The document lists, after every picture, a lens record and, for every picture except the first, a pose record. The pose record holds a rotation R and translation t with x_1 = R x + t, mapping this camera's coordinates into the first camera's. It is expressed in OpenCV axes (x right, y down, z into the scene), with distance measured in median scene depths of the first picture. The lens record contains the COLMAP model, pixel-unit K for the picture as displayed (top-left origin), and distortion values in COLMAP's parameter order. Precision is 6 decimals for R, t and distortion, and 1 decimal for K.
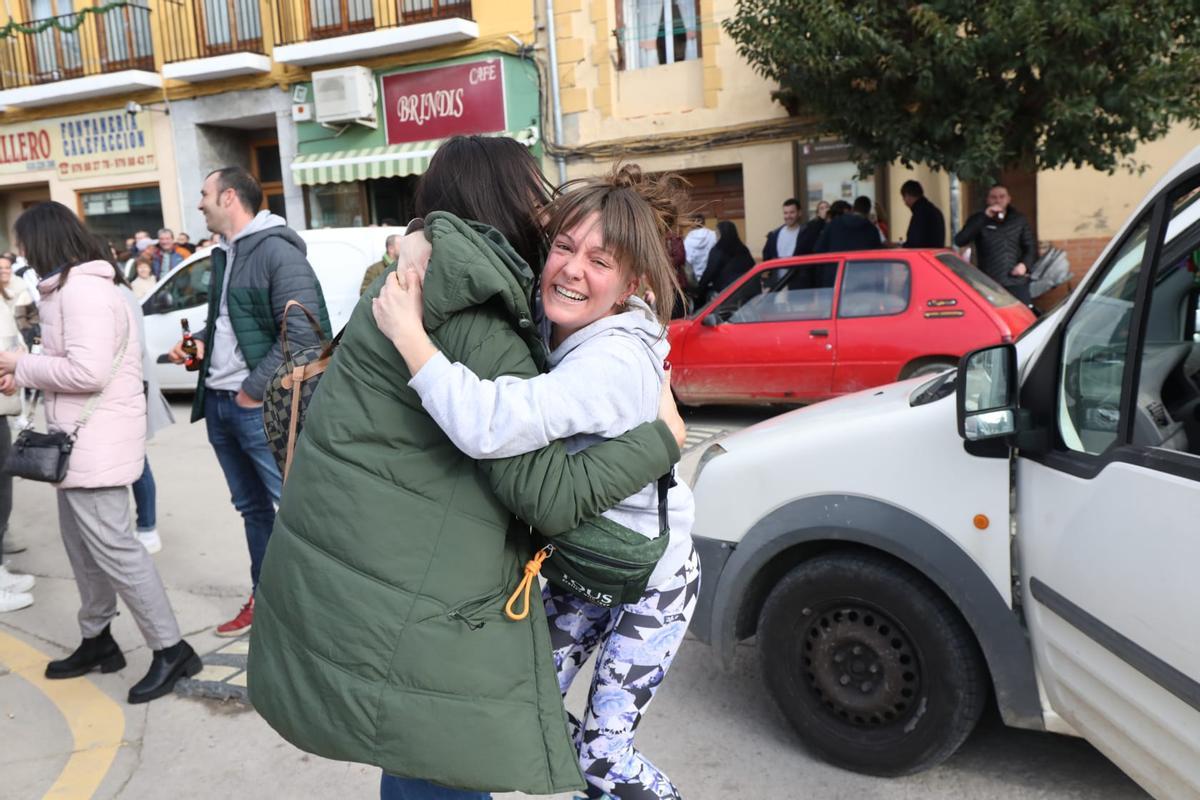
lens RADIAL K [[1056.3, 0, 602.2], [0, 1056.3, 379.1], [0, 0, 1]] dist [0.034249, -0.004704]
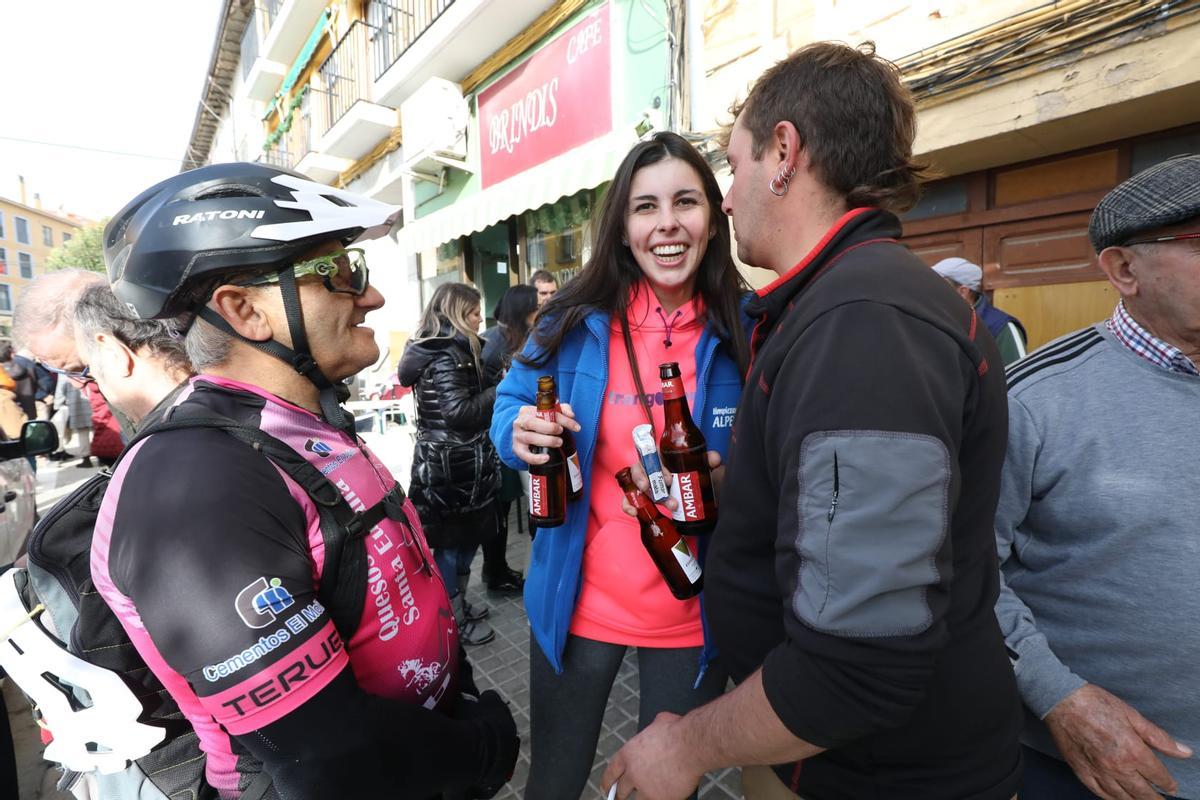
lens RADIAL K [[542.4, 0, 603.8], [0, 542.4, 399.1], [0, 0, 1]] dist [-0.041110, 0.008722]
pose [[0.918238, 0.071801, -0.389466, 0.022092], [-0.075299, 0.997141, 0.006300, -0.092393], [0.388805, 0.023541, 0.921019, 0.705863]]
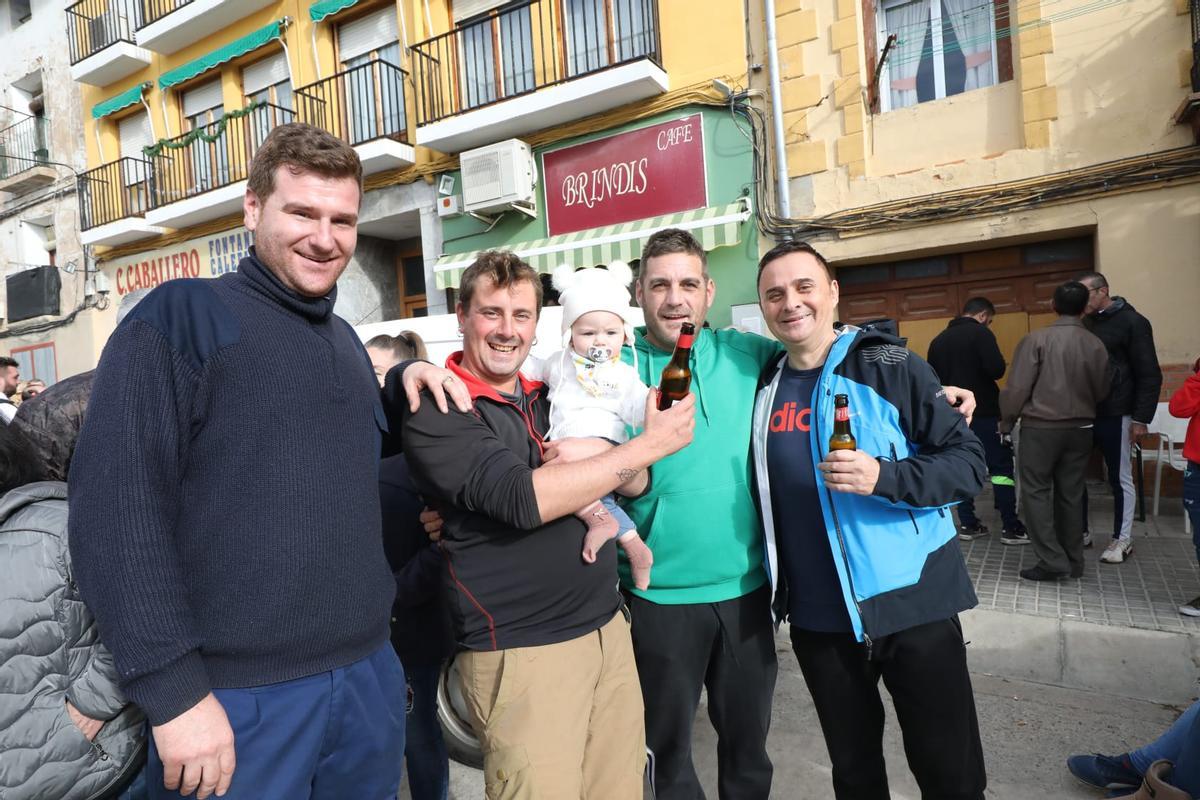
lens RADIAL K [[711.4, 0, 600.0], [0, 711.4, 400.0], [0, 0, 1]] dist [-0.015279, 0.002751]
pose [[0.996536, -0.005457, -0.082978, -0.118896], [-0.001499, 0.996503, -0.083543, -0.050564], [0.083144, 0.083378, 0.993043, 0.472779]]
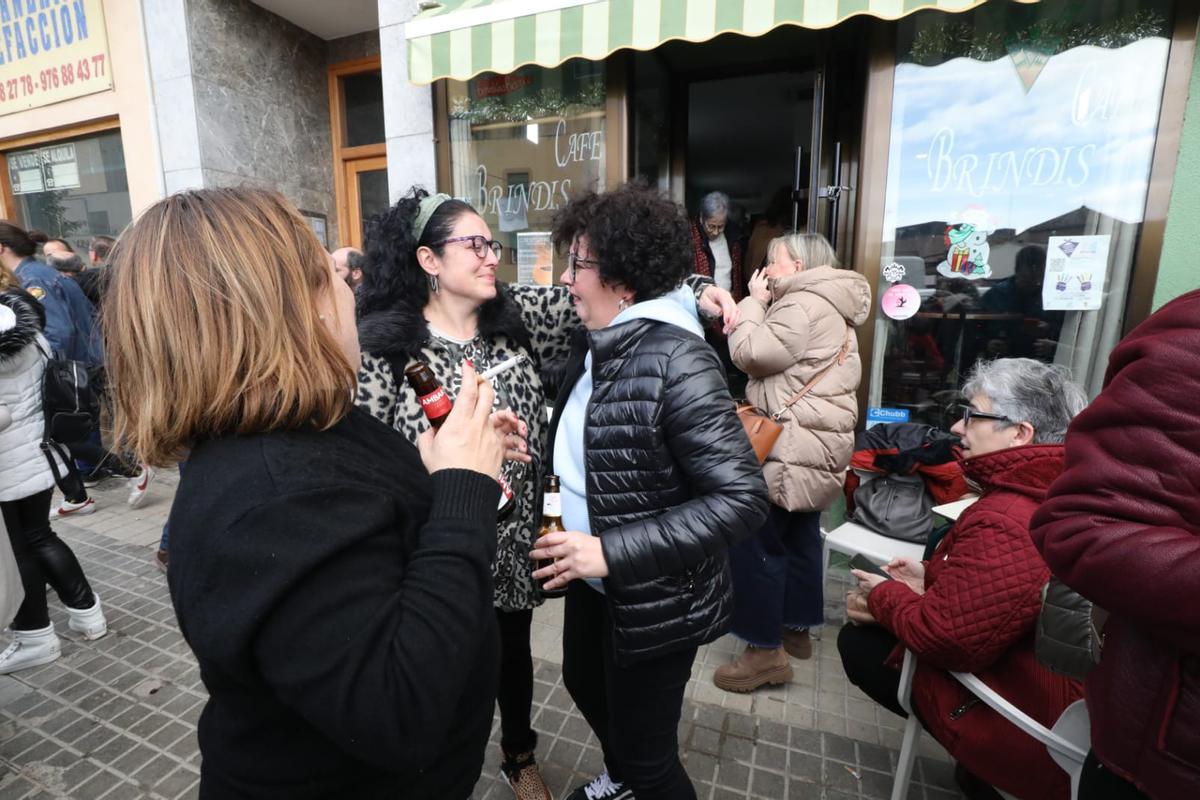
lens RADIAL K [[542.4, 0, 603.8], [0, 542.4, 399.1], [0, 0, 1]] dist [-0.041110, 0.008722]
pose [[0.995707, 0.047829, 0.079241, -0.245167], [-0.052599, 0.996857, 0.059235, -0.098165], [-0.076159, -0.063148, 0.995094, 0.843807]]
